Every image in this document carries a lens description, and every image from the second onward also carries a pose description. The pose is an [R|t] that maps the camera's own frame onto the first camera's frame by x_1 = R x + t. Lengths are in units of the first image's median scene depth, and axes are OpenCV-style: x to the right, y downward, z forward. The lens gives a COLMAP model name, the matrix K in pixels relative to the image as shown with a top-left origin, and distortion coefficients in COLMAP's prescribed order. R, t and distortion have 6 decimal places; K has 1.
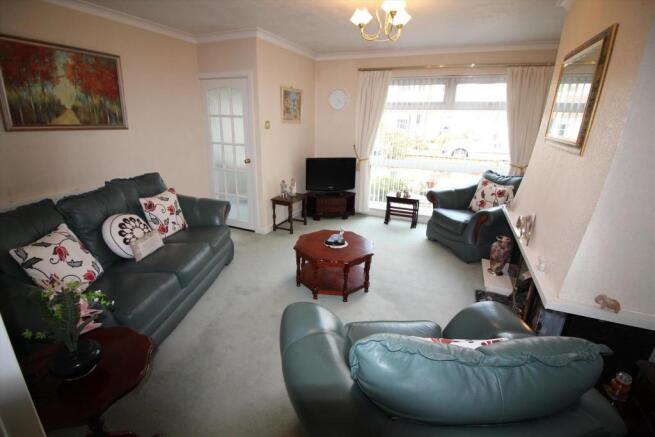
lens RADIAL K [[303.5, 0, 321.8], [0, 303.5, 217.8], [0, 0, 1]] dist [0.001245, -0.017206]
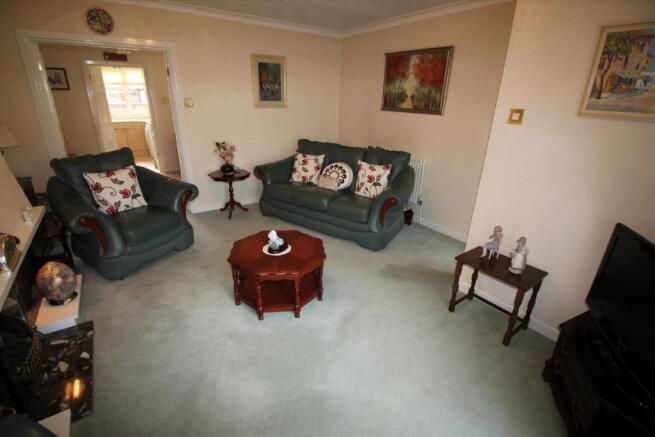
lens RADIAL K [[303.5, 0, 321.8], [0, 303.5, 217.8], [0, 0, 1]] dist [0.001245, -0.017206]
pose [[-0.524886, 0.277134, -0.804793, 0.668850], [-0.294338, 0.828083, 0.477121, -0.446109], [0.798661, 0.487315, -0.353078, 1.432415]]
